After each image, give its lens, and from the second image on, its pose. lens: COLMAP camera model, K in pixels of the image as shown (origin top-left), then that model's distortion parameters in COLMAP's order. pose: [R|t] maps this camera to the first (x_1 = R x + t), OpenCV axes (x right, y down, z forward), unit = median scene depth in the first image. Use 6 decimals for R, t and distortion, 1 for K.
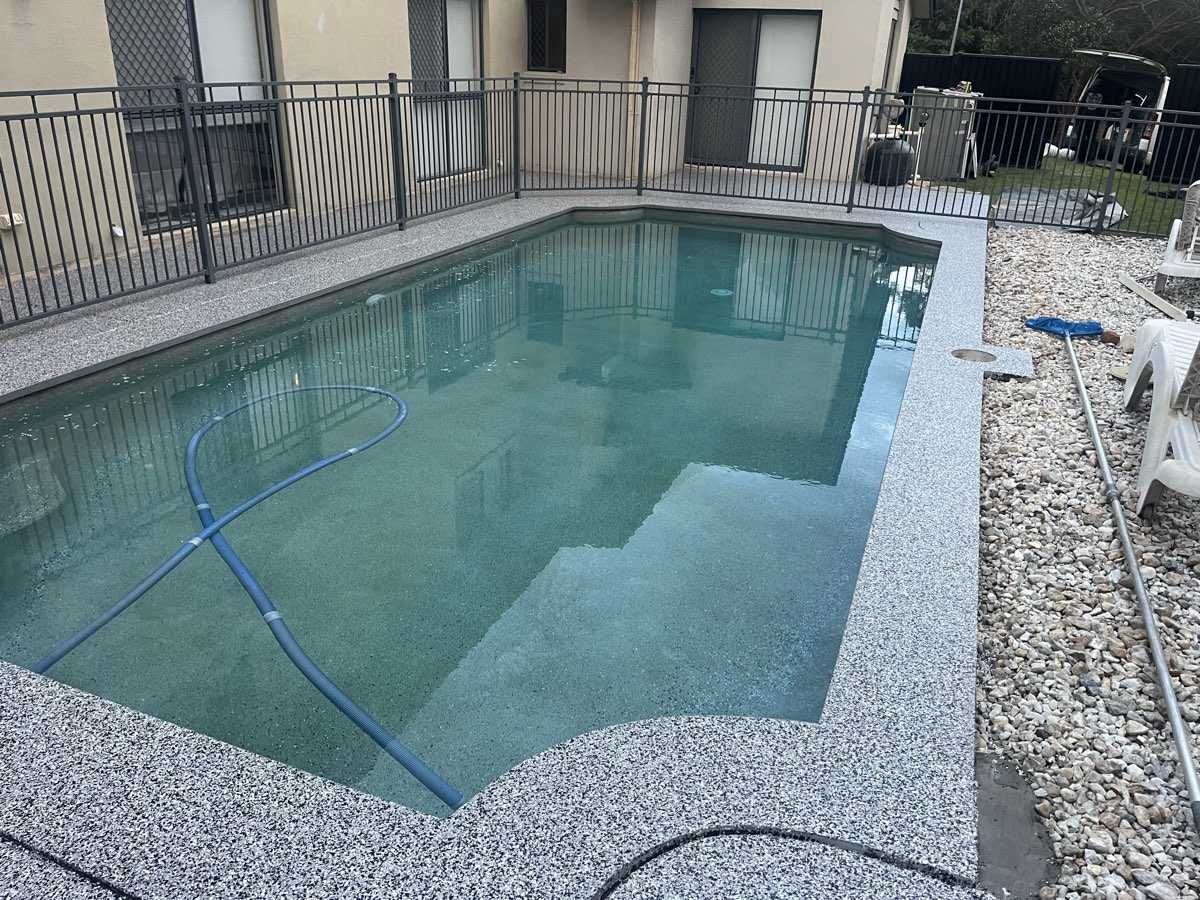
lens RADIAL K [[906.1, 0, 599.7], [0, 906.1, 444.6], [0, 0, 1]] dist [0.104470, -0.118742]
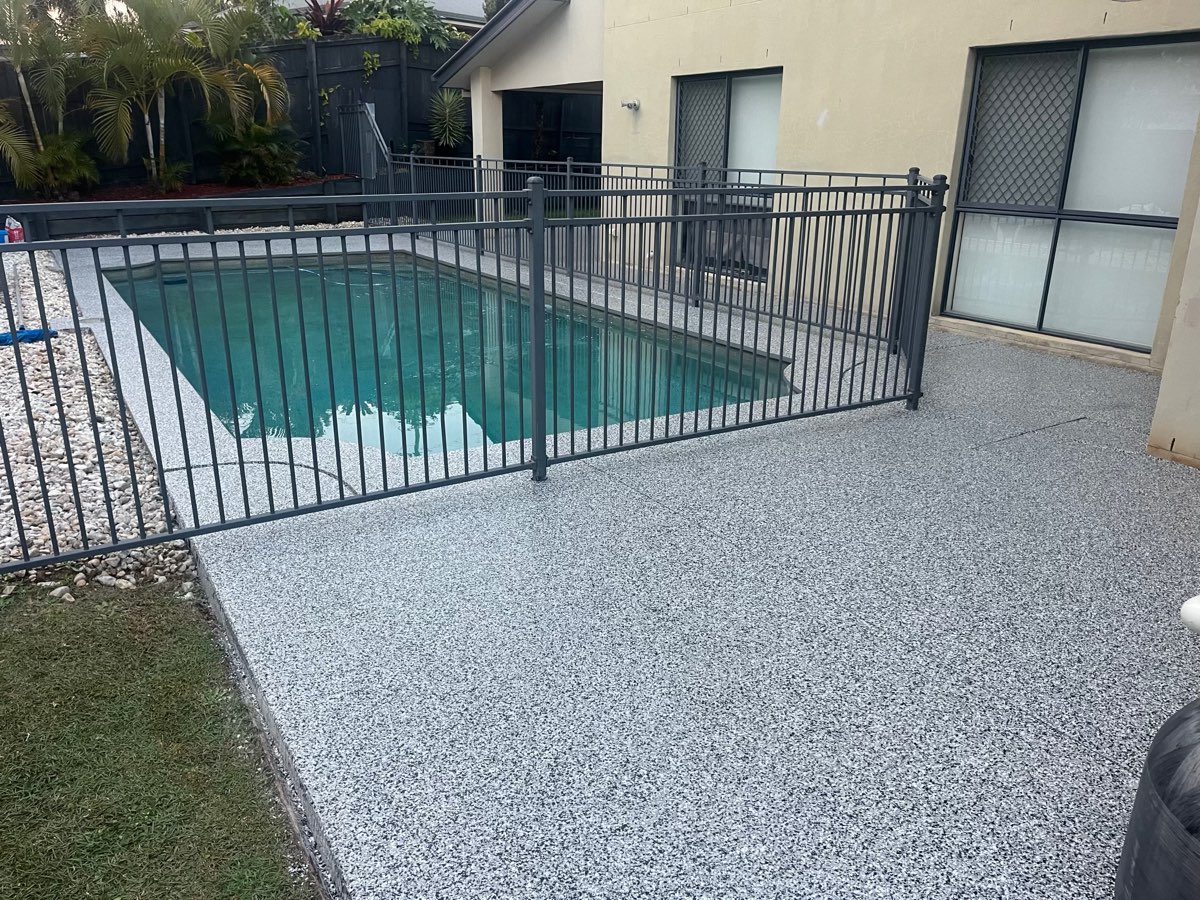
lens RADIAL K [[903.7, 0, 606.1], [0, 903.7, 448.4], [0, 0, 1]] dist [0.076808, -0.105975]
pose [[-0.570172, 0.238169, -0.786244, 1.042568], [-0.347916, 0.796988, 0.493726, -0.877601], [0.744217, 0.555055, -0.371557, 2.107602]]
